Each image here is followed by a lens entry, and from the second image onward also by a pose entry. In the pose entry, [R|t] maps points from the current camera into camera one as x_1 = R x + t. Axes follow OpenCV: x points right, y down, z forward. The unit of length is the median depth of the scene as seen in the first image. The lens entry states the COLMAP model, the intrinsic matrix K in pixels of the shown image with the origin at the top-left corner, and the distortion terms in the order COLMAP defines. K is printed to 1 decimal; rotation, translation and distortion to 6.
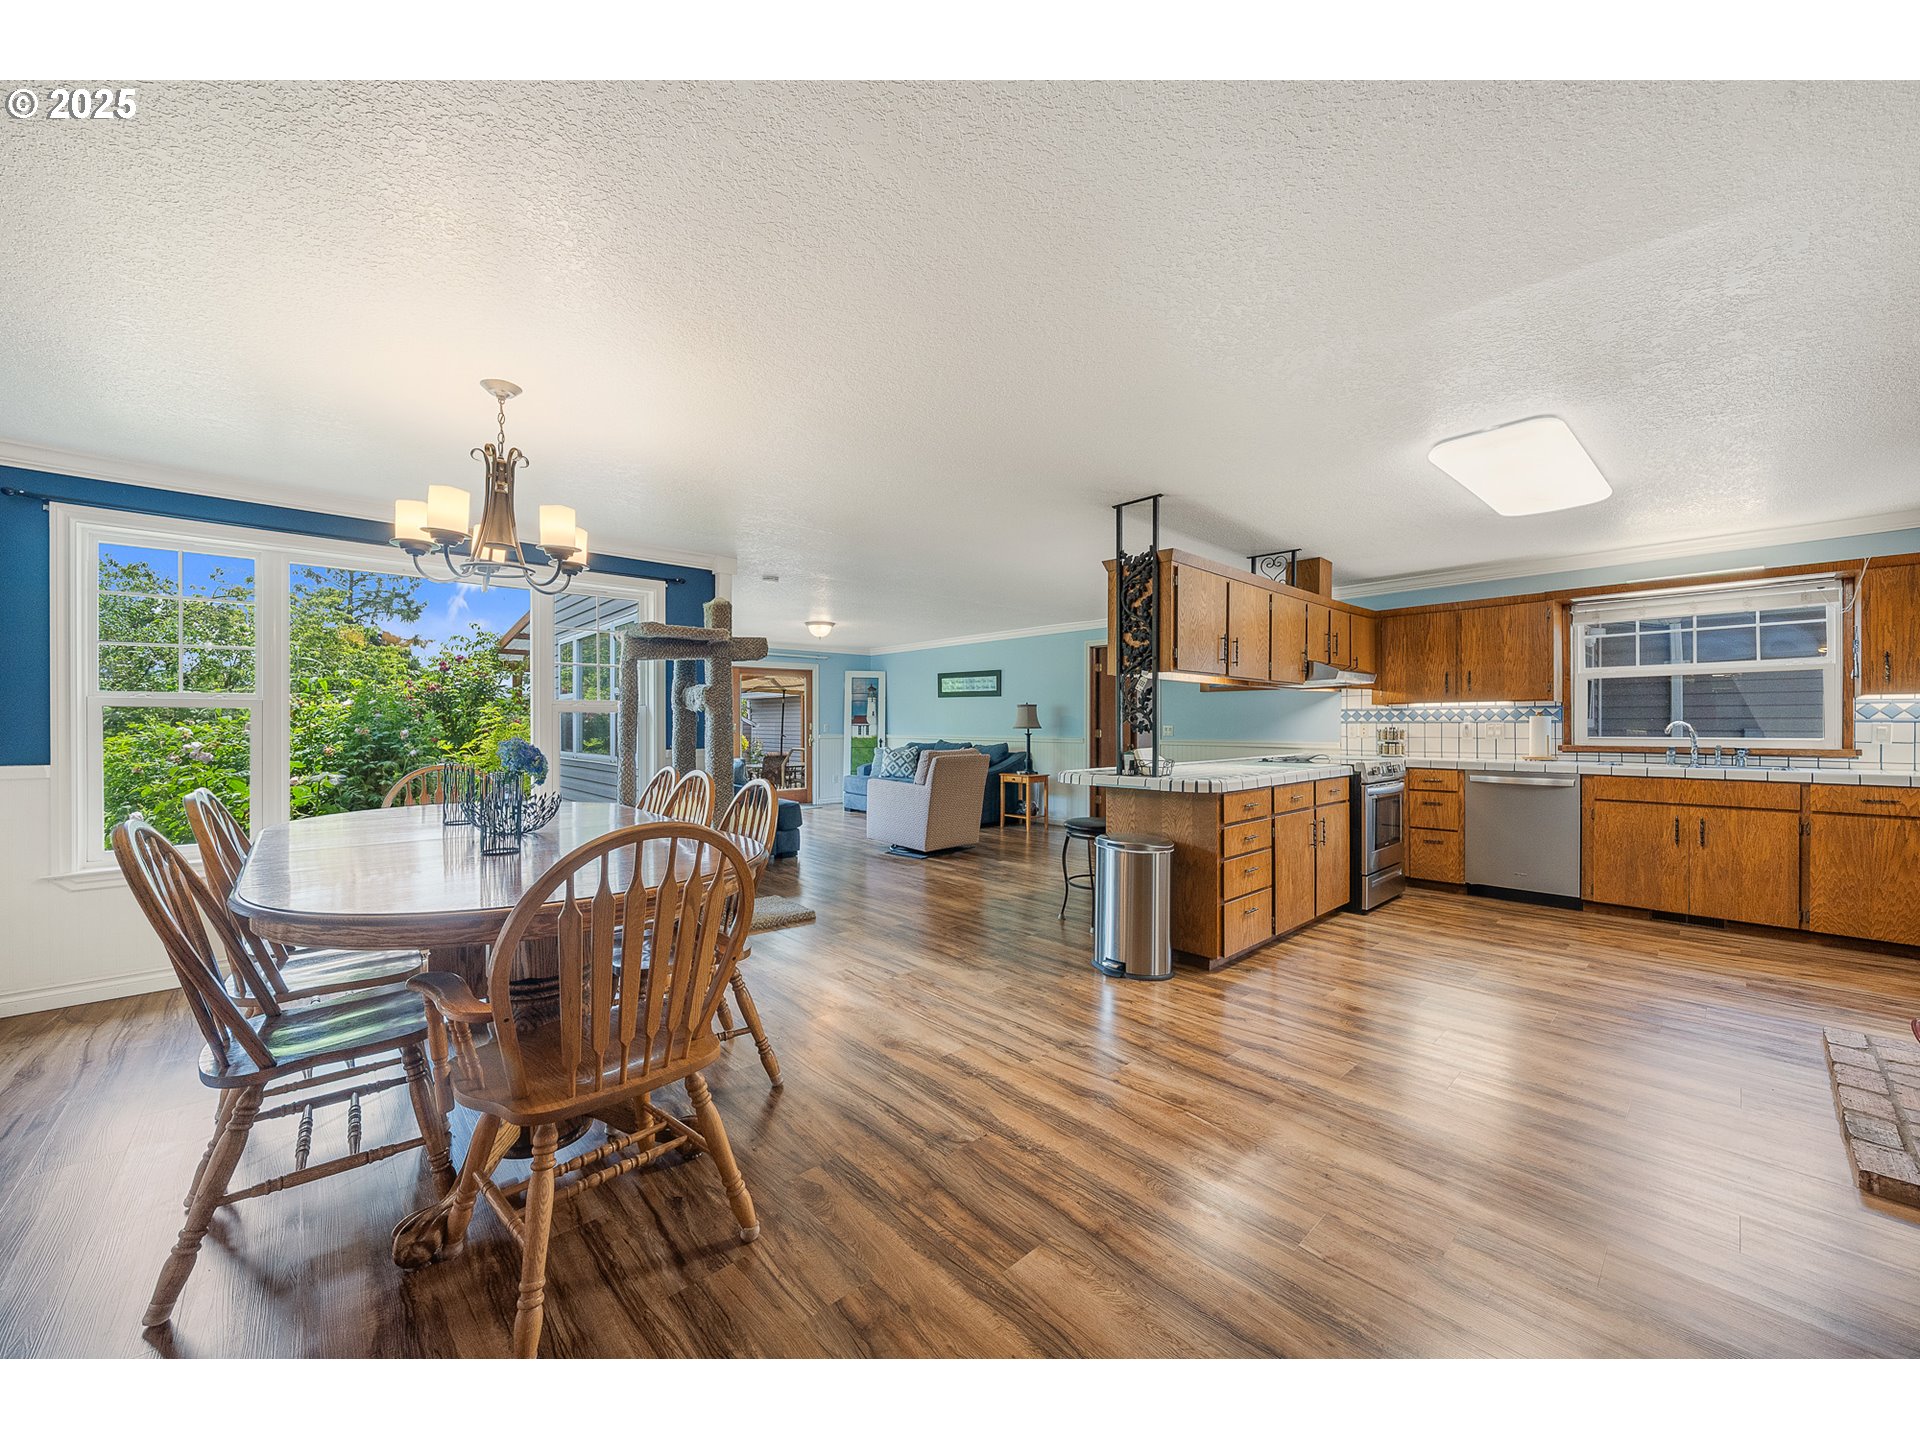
lens RADIAL K [[751.0, 0, 960.0], [0, 751.0, 720.0], [0, 0, 1]] dist [0.000459, -0.000006]
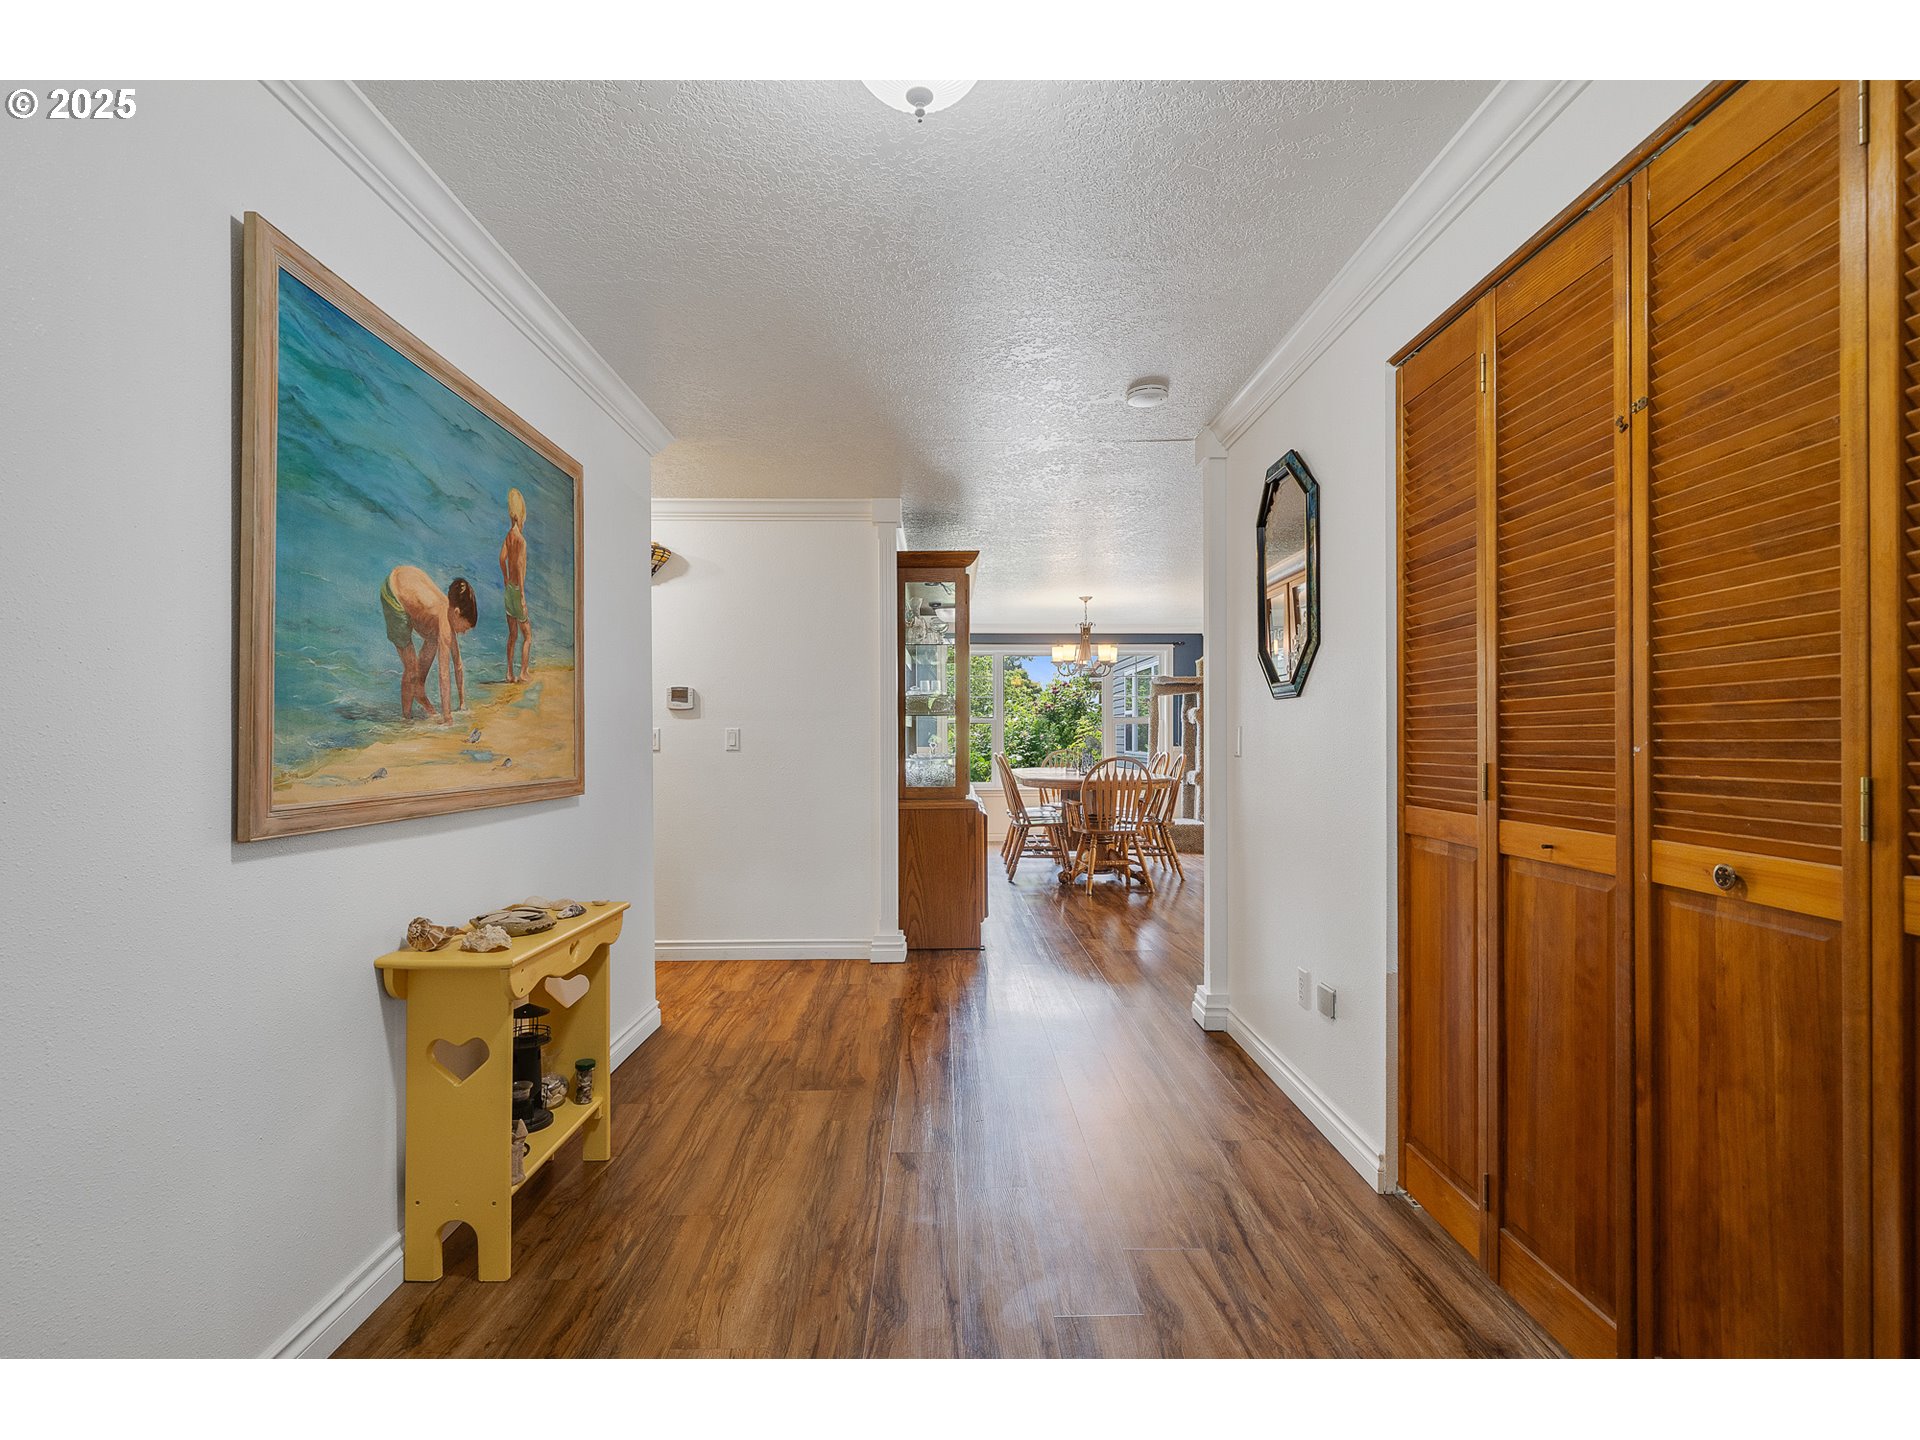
lens RADIAL K [[751.0, 0, 960.0], [0, 751.0, 720.0], [0, 0, 1]] dist [0.000459, -0.000006]
pose [[0.749649, -0.010133, -0.661758, 0.282891], [0.002573, 0.999920, -0.012396, -0.001014], [0.661831, 0.007590, 0.749615, -0.447199]]
